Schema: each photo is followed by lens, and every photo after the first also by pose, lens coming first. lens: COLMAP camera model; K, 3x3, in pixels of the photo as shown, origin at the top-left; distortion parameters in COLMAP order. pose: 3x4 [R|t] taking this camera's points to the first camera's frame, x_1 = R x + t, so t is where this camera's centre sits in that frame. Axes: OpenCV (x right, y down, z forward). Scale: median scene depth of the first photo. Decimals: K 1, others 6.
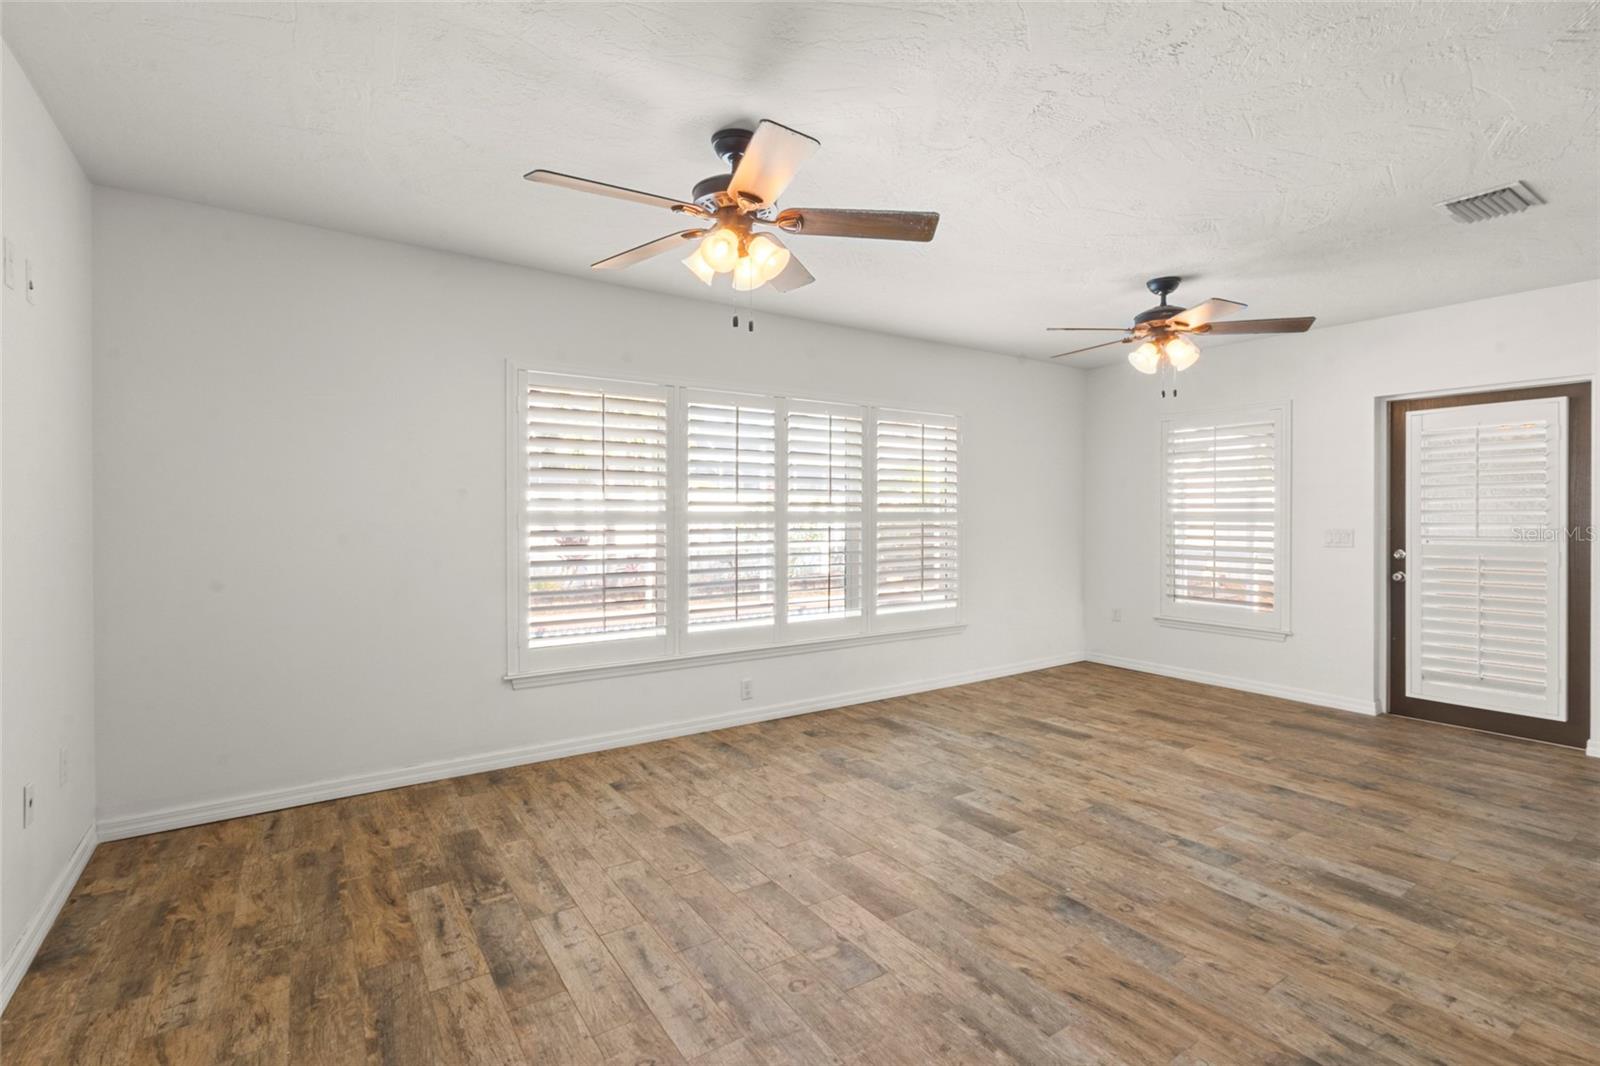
lens RADIAL K [[741.2, 0, 798.9], [0, 741.2, 505.6], [0, 0, 1]] dist [0.003837, 0.001407]
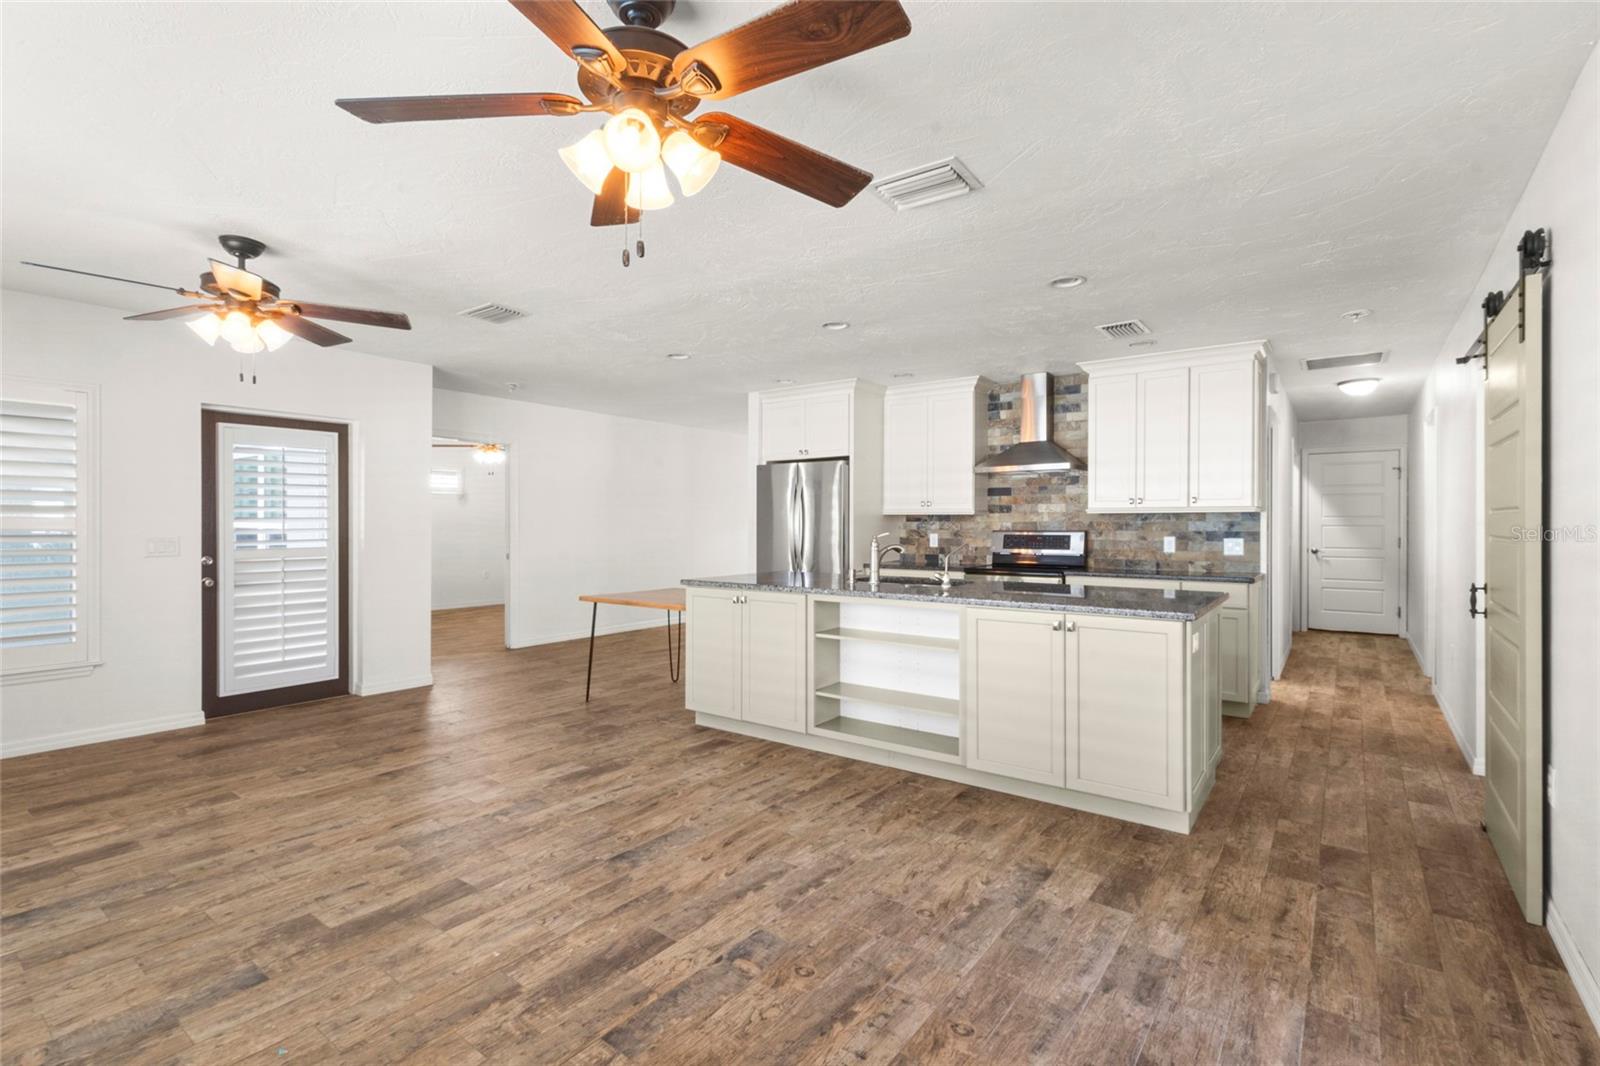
lens RADIAL K [[741.2, 0, 796.2], [0, 741.2, 521.4], [0, 0, 1]] dist [0.003837, 0.001407]
pose [[-0.324945, 0.001490, 0.945732, -0.625259], [-0.012556, 0.999904, -0.005890, 0.010907], [-0.945650, -0.013788, -0.324895, 0.859378]]
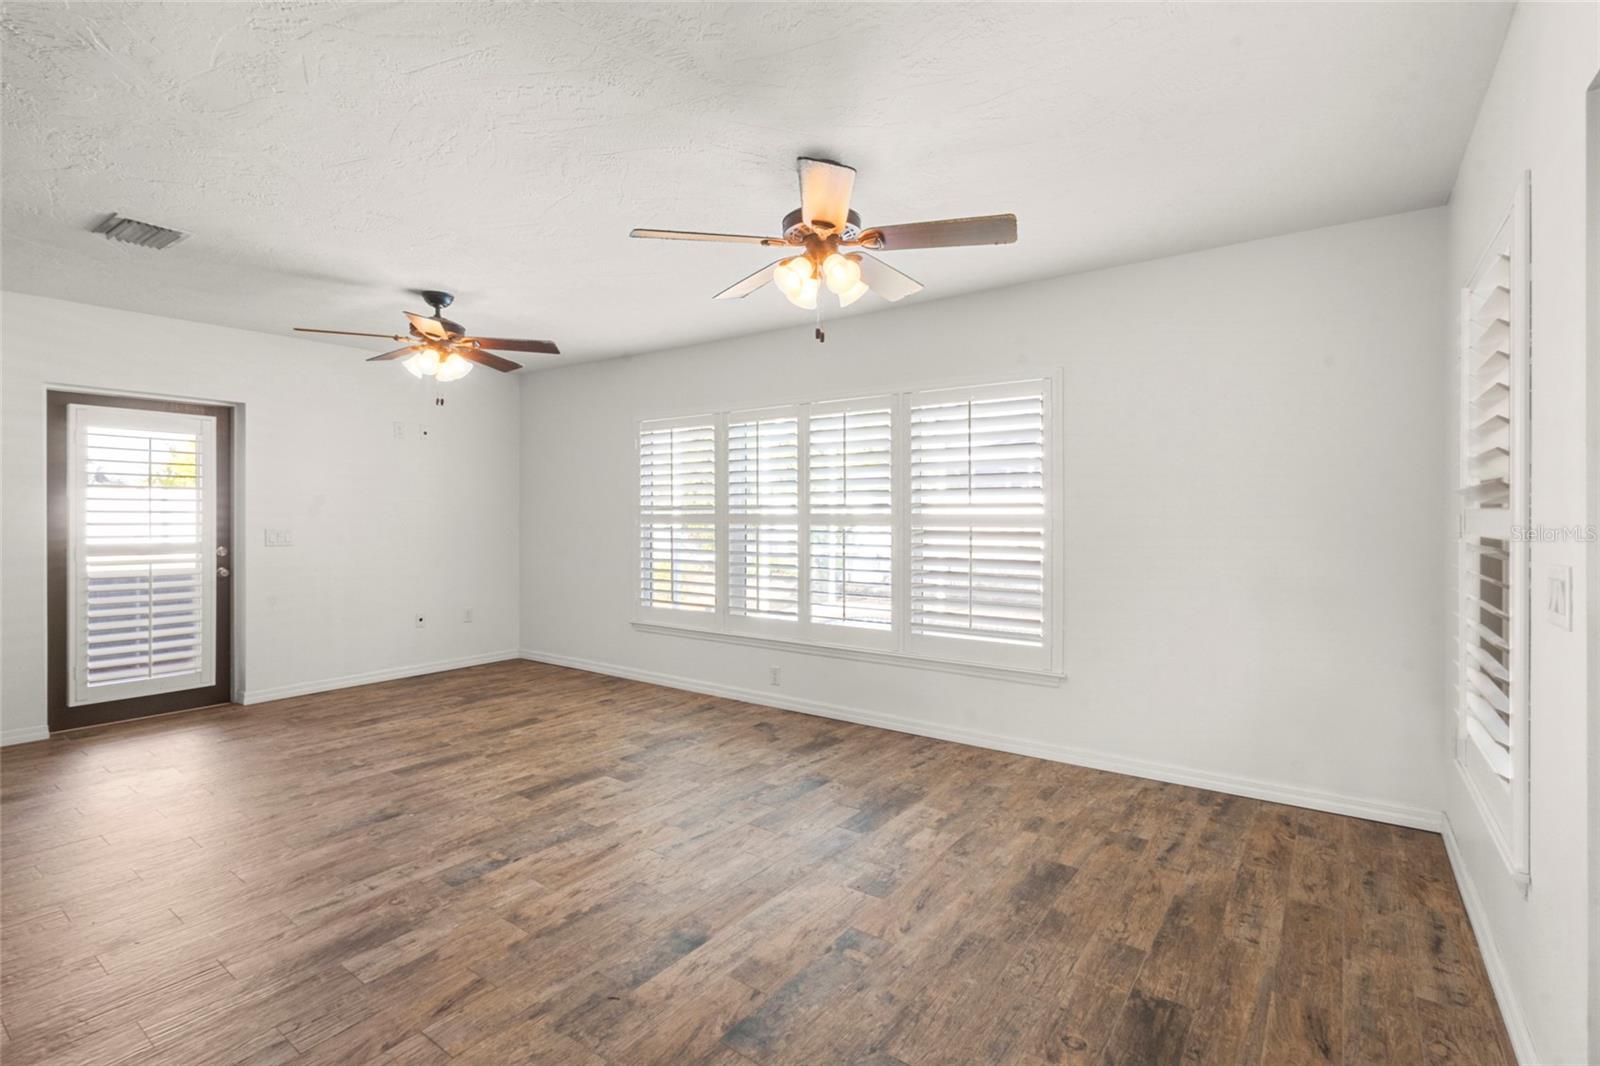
lens RADIAL K [[741.2, 0, 797.8], [0, 741.2, 522.0], [0, 0, 1]] dist [0.003837, 0.001407]
pose [[0.338283, 0.007466, -0.941015, 1.390482], [0.008006, 0.999910, 0.010811, 0.011454], [0.941010, -0.011191, 0.338193, 0.945244]]
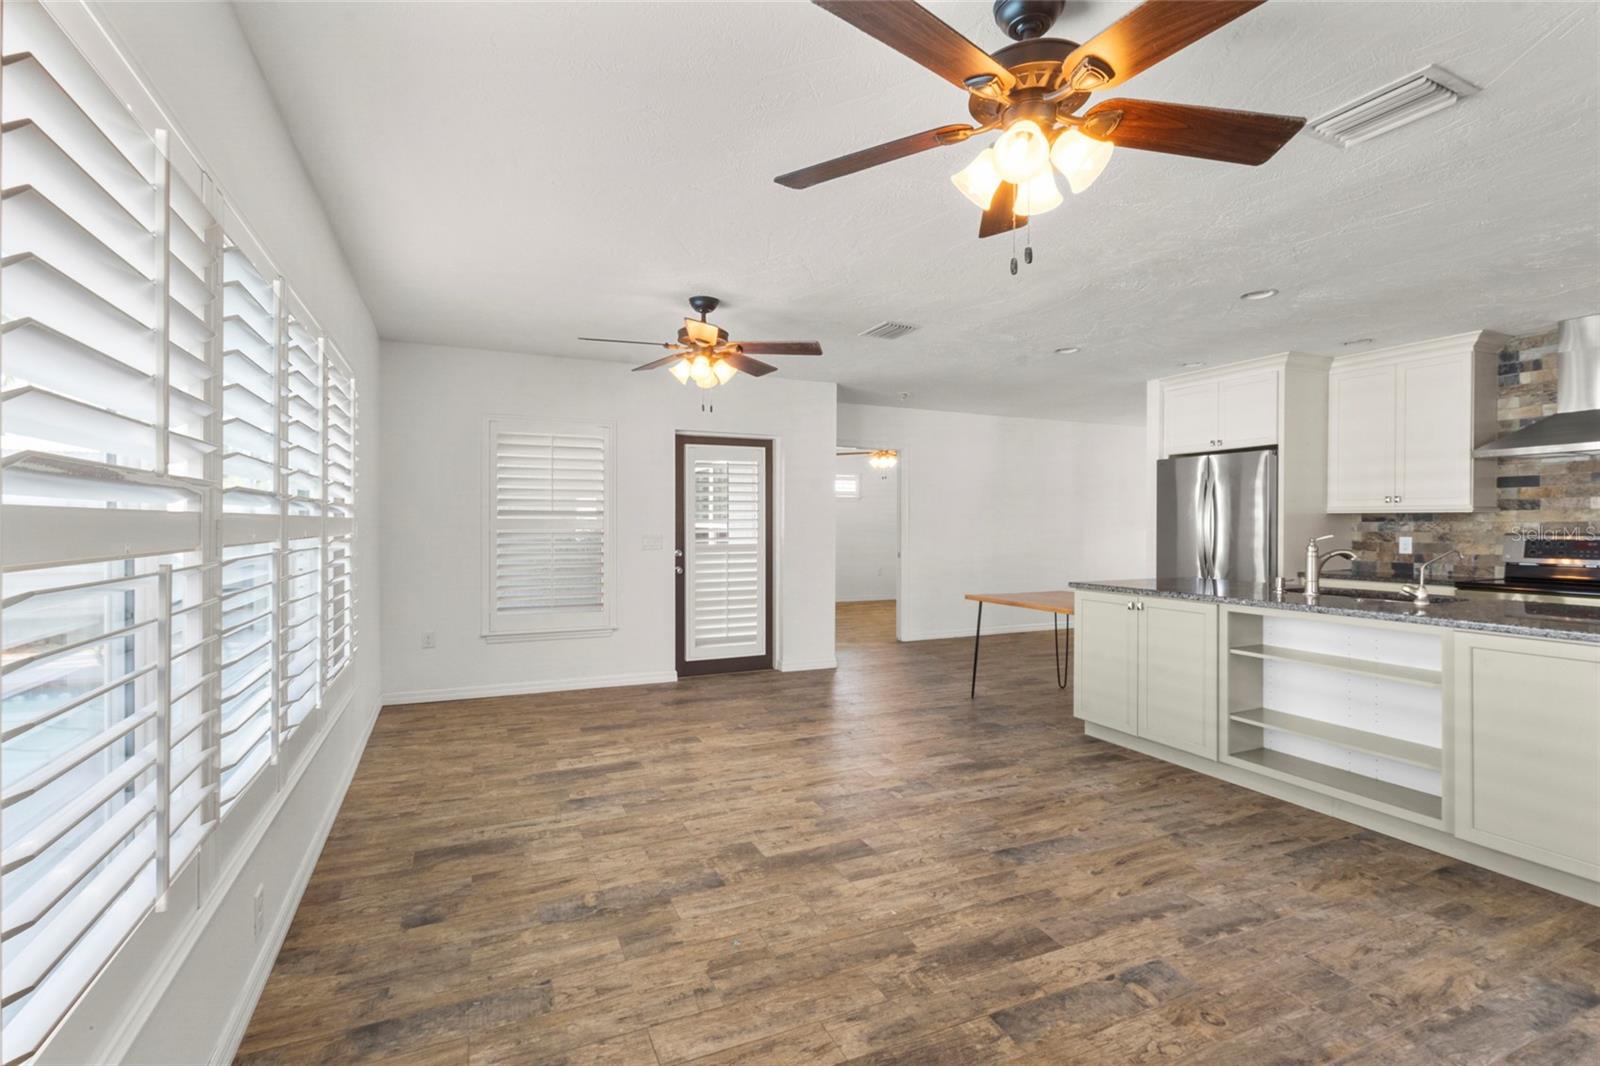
lens RADIAL K [[741.2, 0, 798.1], [0, 741.2, 529.7], [0, 0, 1]] dist [0.003837, 0.001407]
pose [[0.173022, -0.008435, 0.984882, -0.647000], [-0.012560, 0.999863, 0.010770, 0.011007], [-0.984838, -0.014233, 0.172892, 0.863245]]
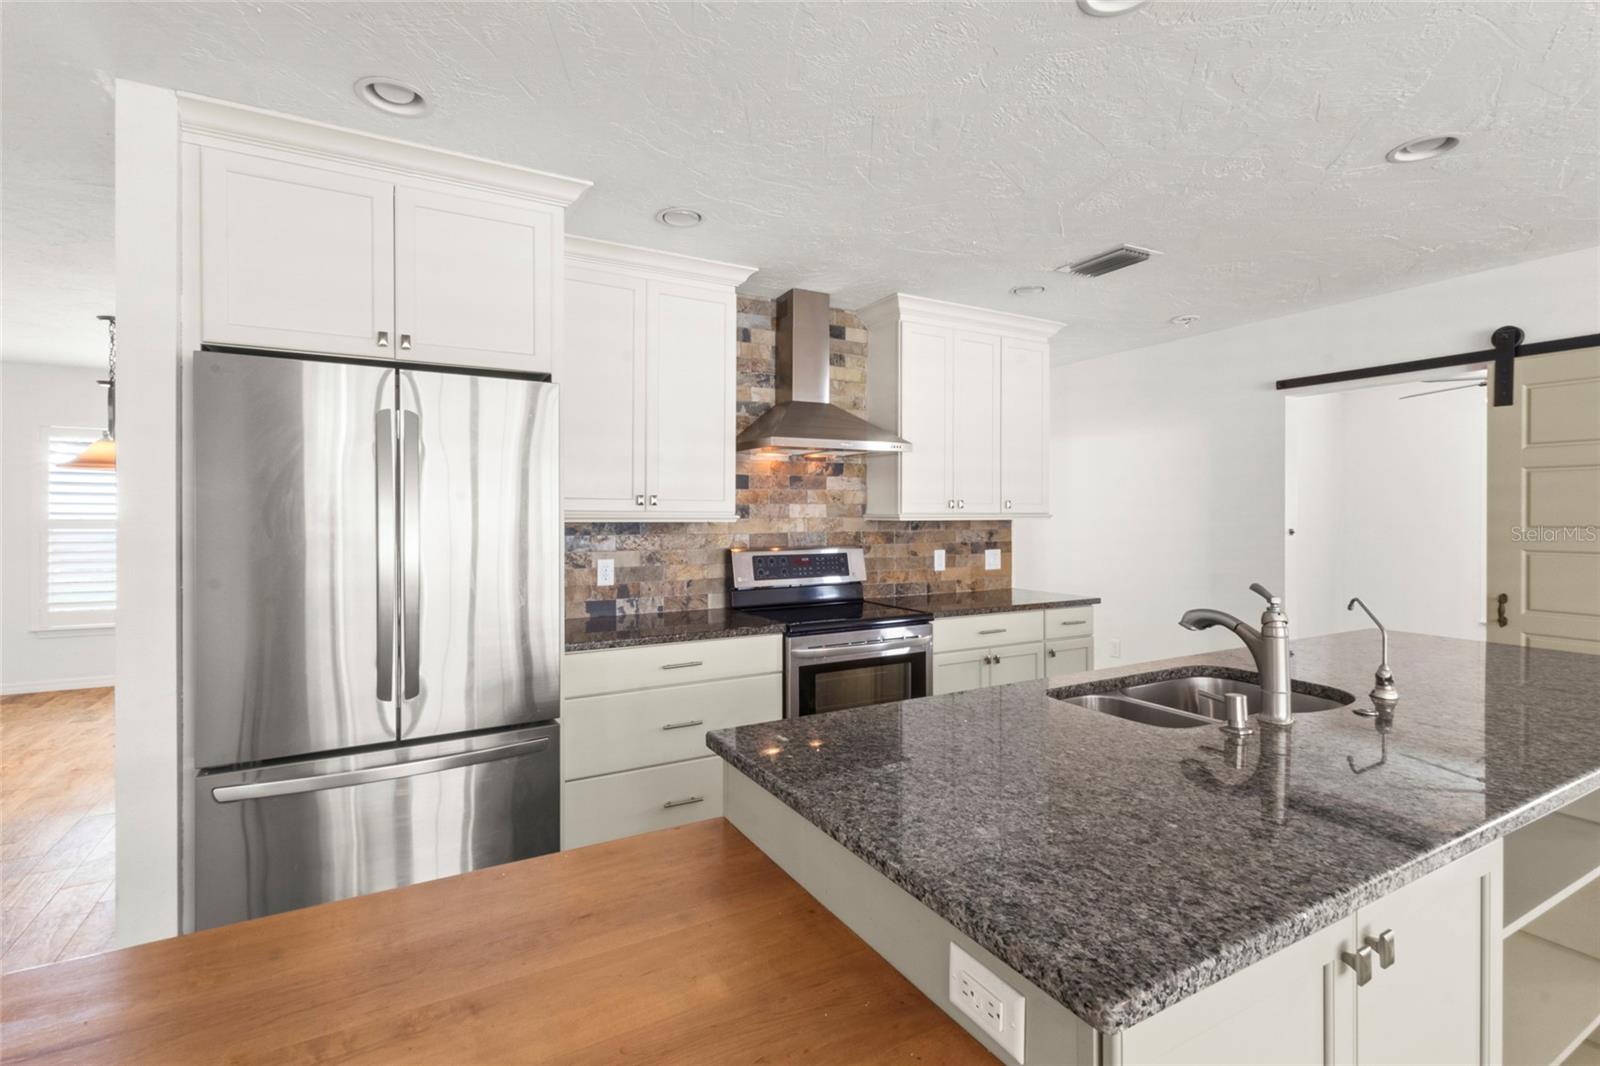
lens RADIAL K [[741.2, 0, 799.5], [0, 741.2, 520.9], [0, 0, 1]] dist [0.003837, 0.001407]
pose [[-0.996102, -0.001479, 0.088195, 0.896733], [-0.001732, 0.999995, -0.002794, -0.024157], [-0.088190, -0.002935, -0.996099, 0.831514]]
